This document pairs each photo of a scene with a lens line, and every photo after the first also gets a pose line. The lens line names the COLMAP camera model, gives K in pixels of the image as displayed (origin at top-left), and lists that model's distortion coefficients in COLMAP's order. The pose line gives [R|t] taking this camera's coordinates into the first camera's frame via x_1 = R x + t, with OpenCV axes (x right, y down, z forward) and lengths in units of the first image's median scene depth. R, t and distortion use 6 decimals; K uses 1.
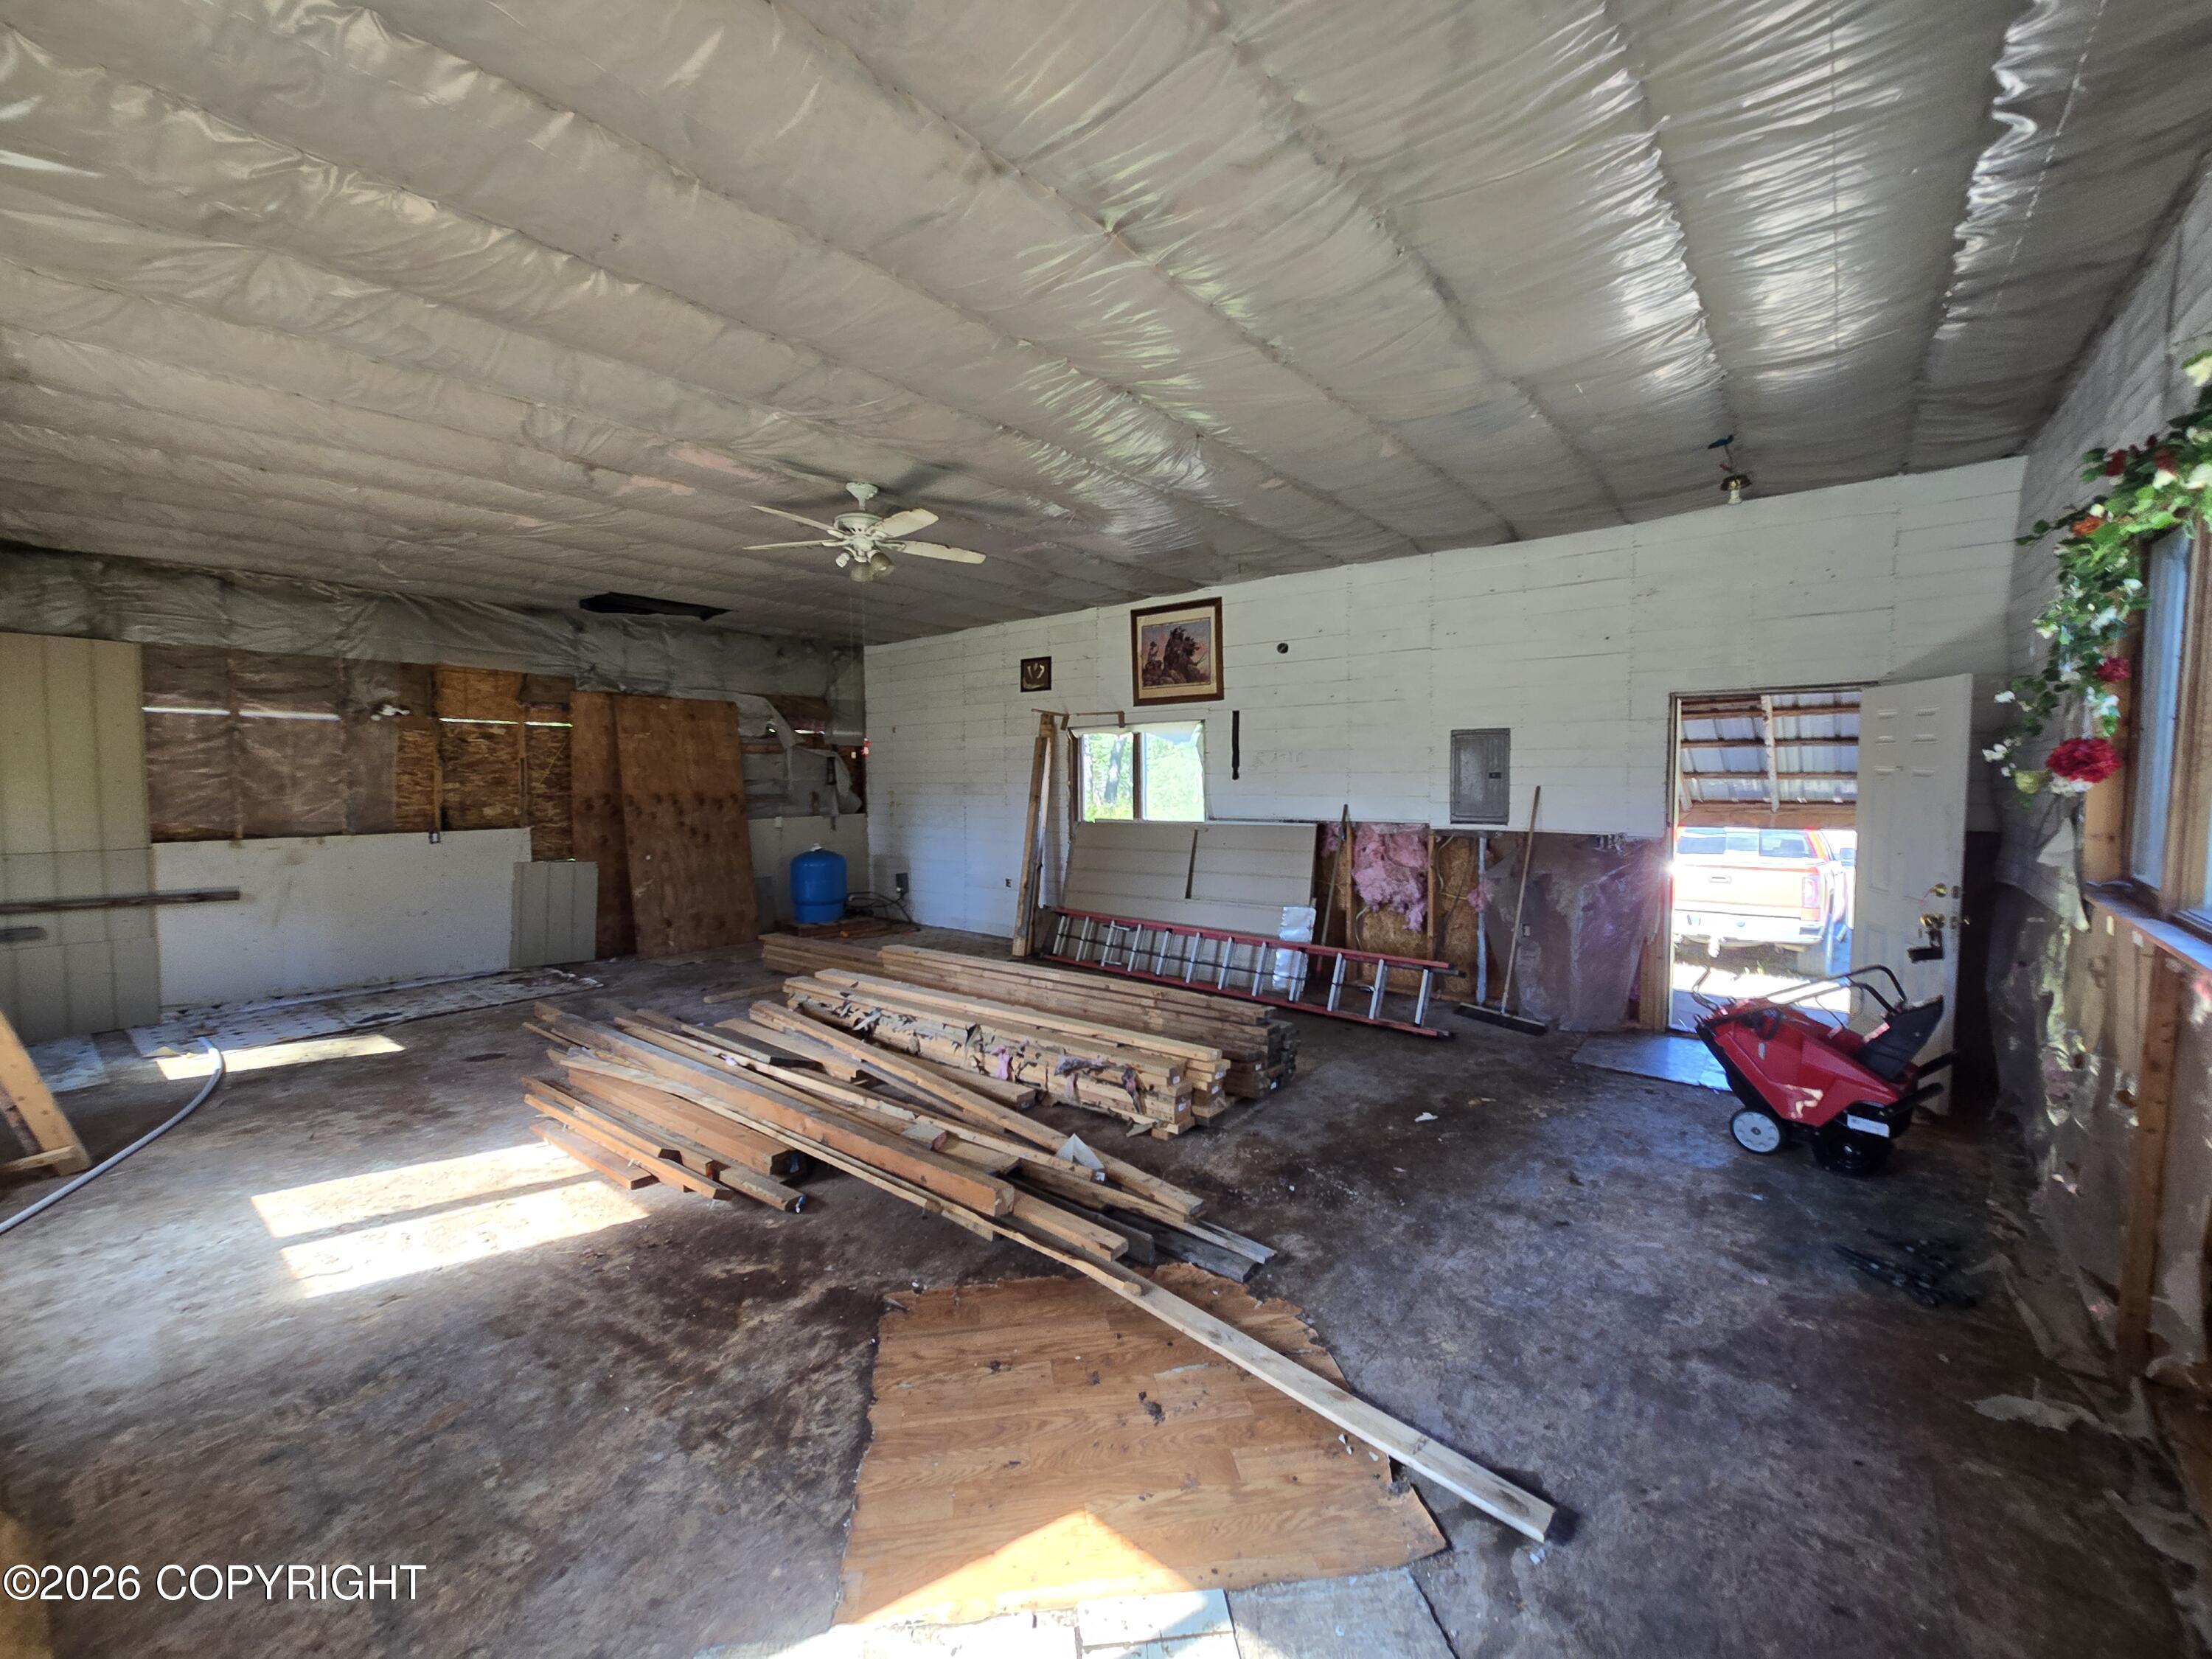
lens RADIAL K [[905.4, 0, 1105.1], [0, 905.4, 827.7], [0, 0, 1]] dist [-0.005565, 0.001278]
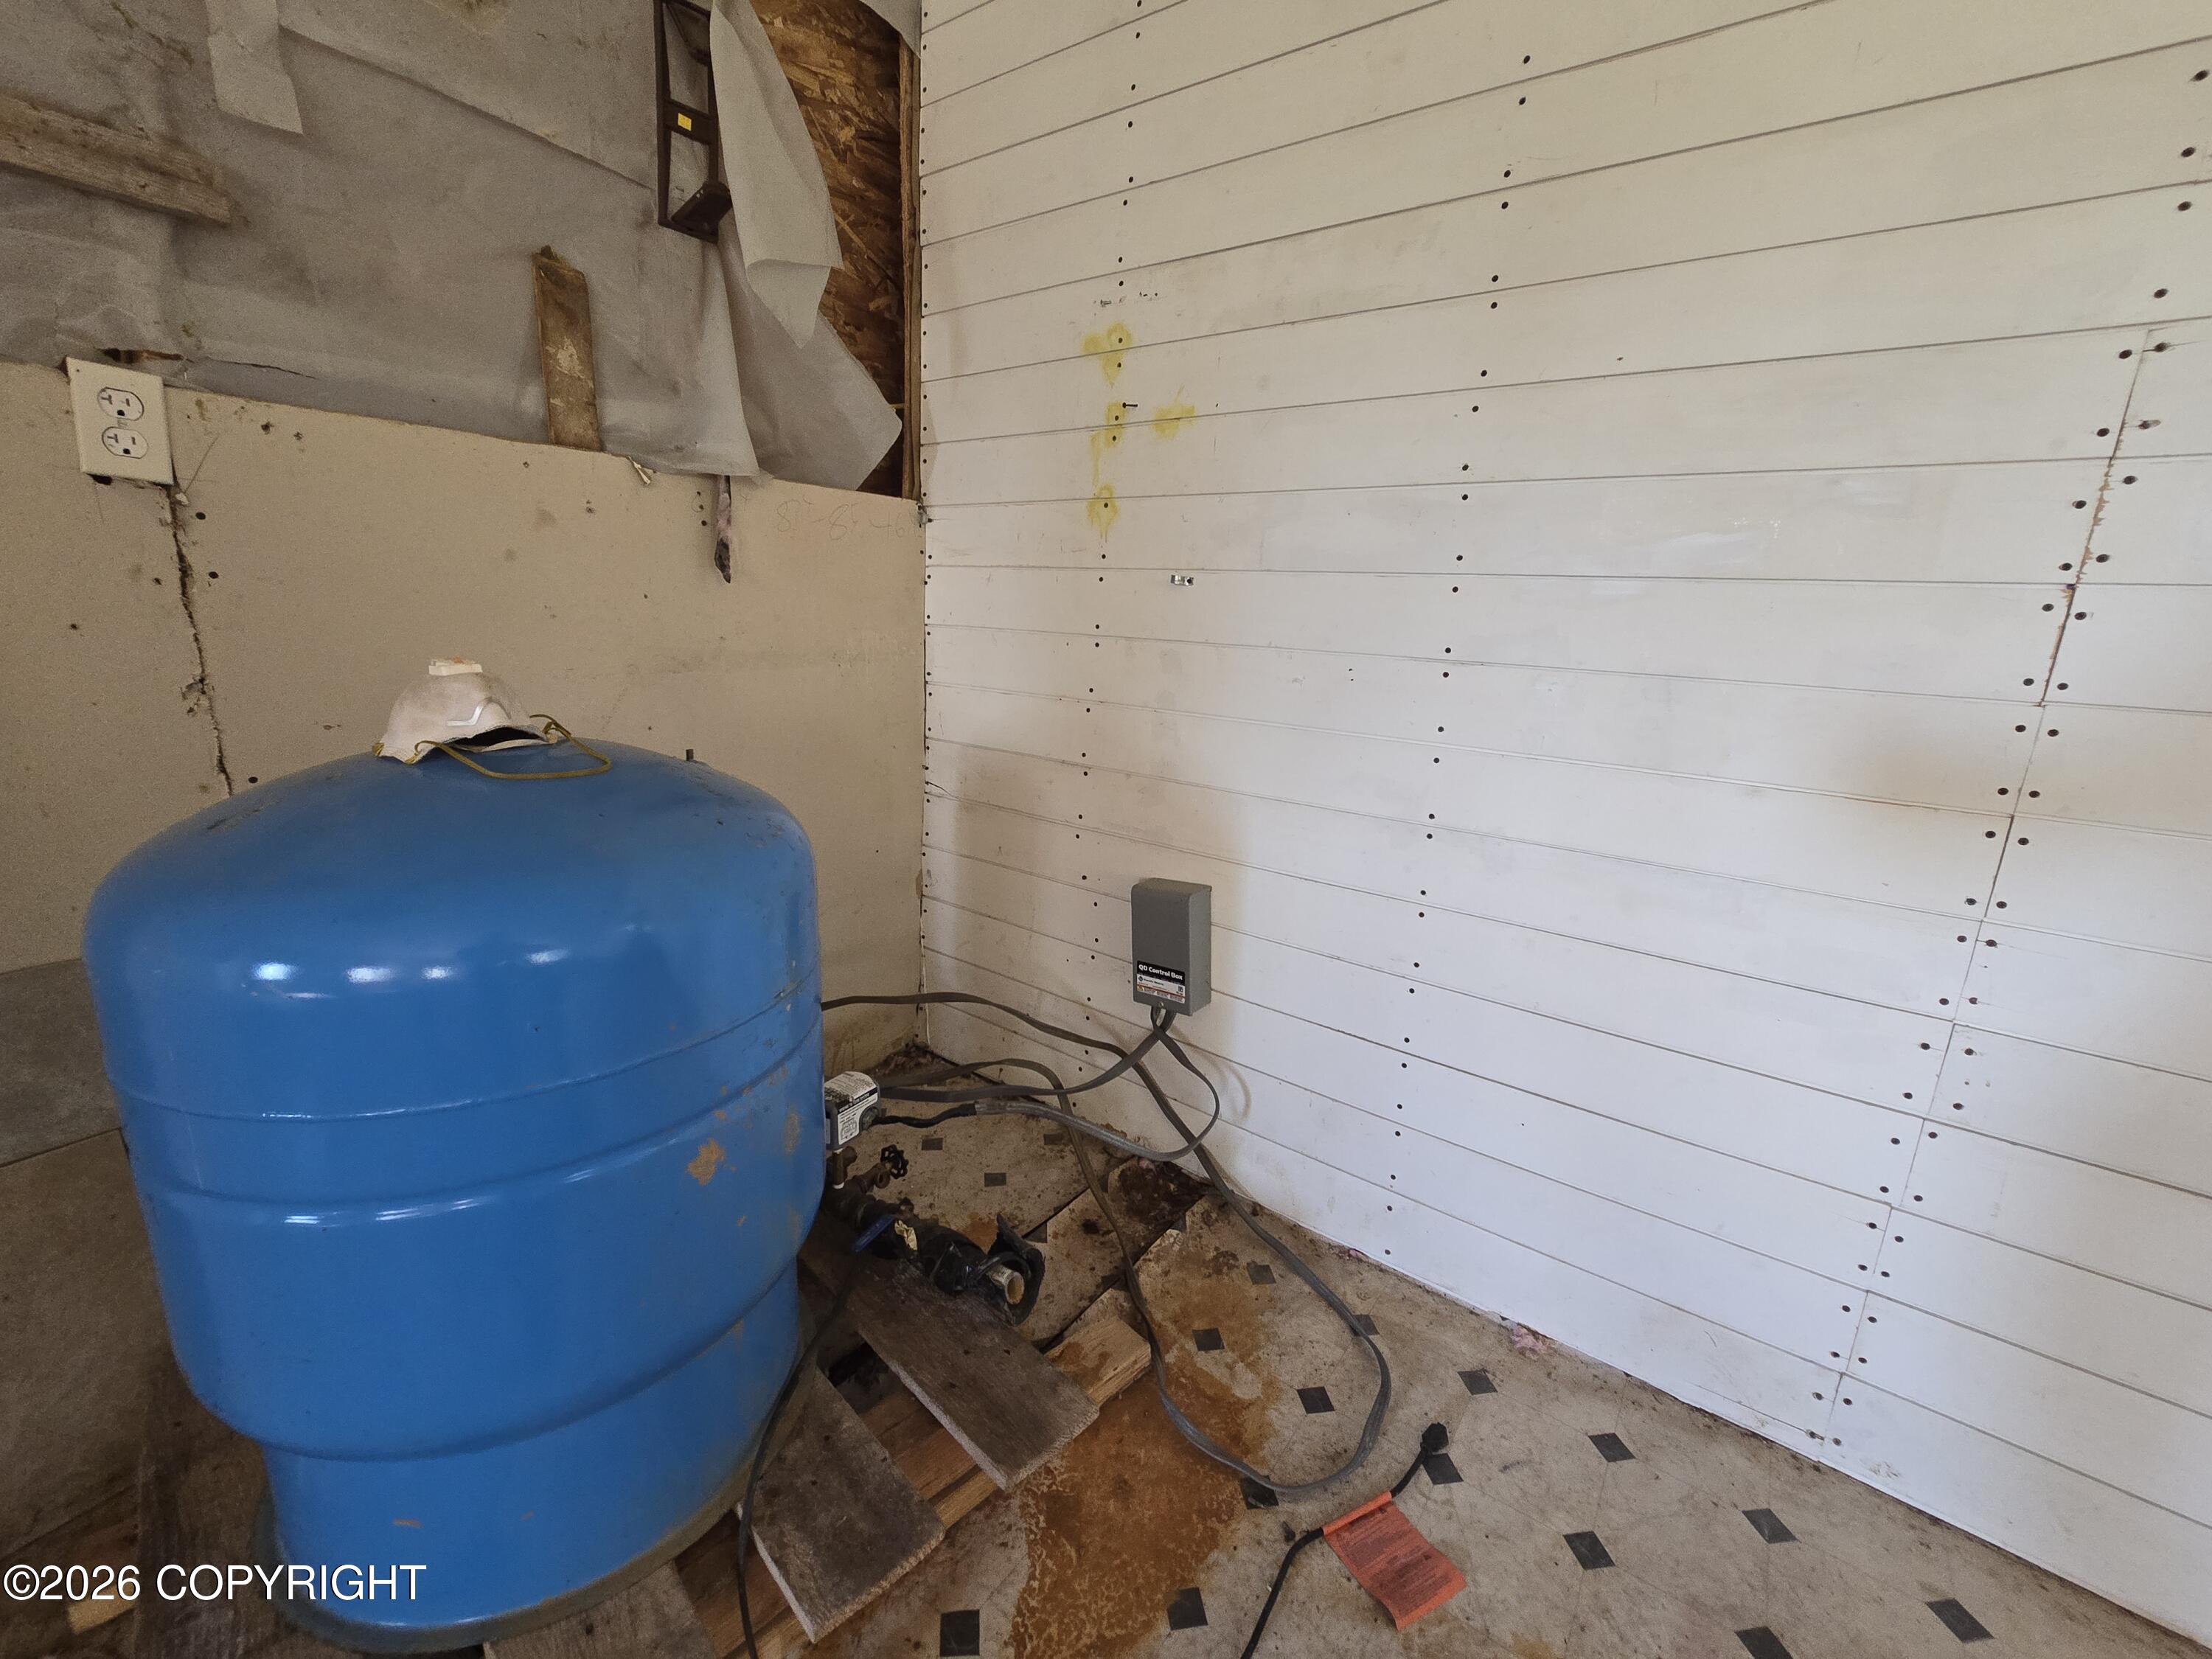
lens RADIAL K [[905.4, 0, 1103.8], [0, 905.4, 815.5], [0, 0, 1]] dist [-0.005565, 0.001278]
pose [[0.997493, 0.046429, 0.053399, -0.322623], [-0.054838, 0.984145, 0.168676, 0.017452], [-0.044721, -0.171181, 0.984224, 1.121901]]
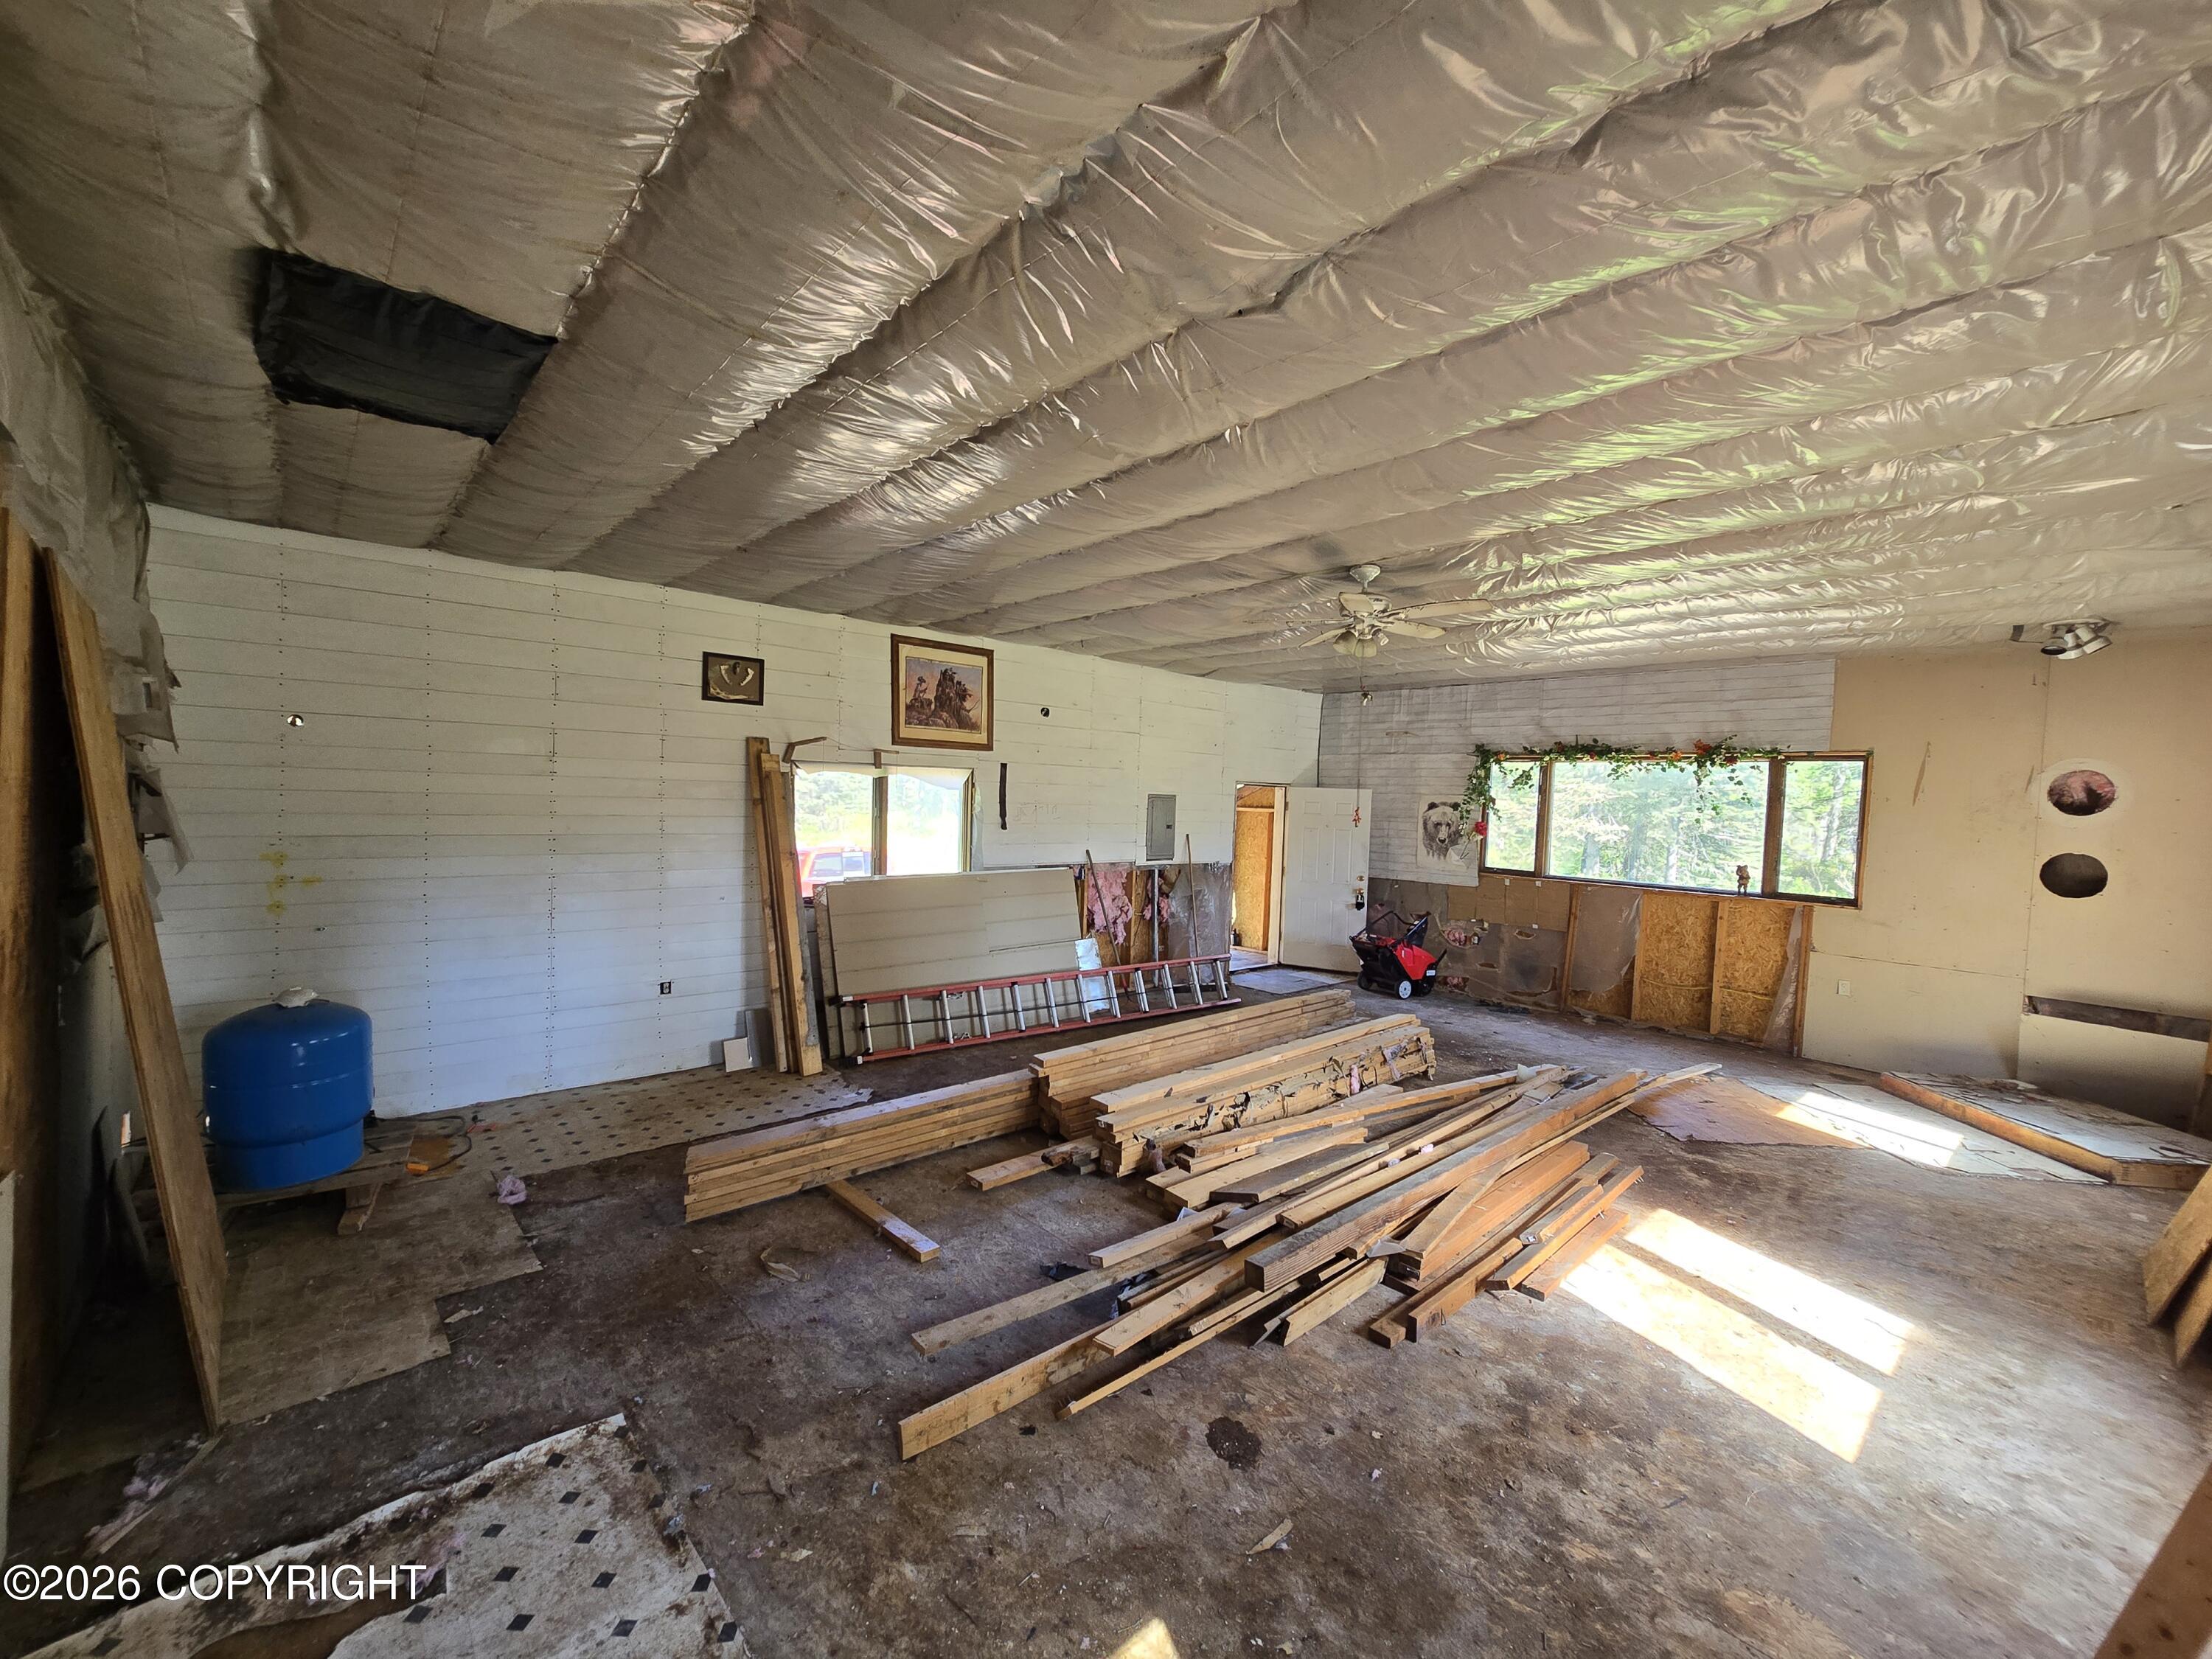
lens RADIAL K [[905.4, 0, 1112.9], [0, 905.4, 823.9], [0, 0, 1]] dist [-0.005565, 0.001278]
pose [[0.154870, -0.009943, 0.987885, -0.825380], [0.032816, 0.999449, 0.004915, -0.058058], [-0.987390, 0.031657, 0.155111, 0.687719]]
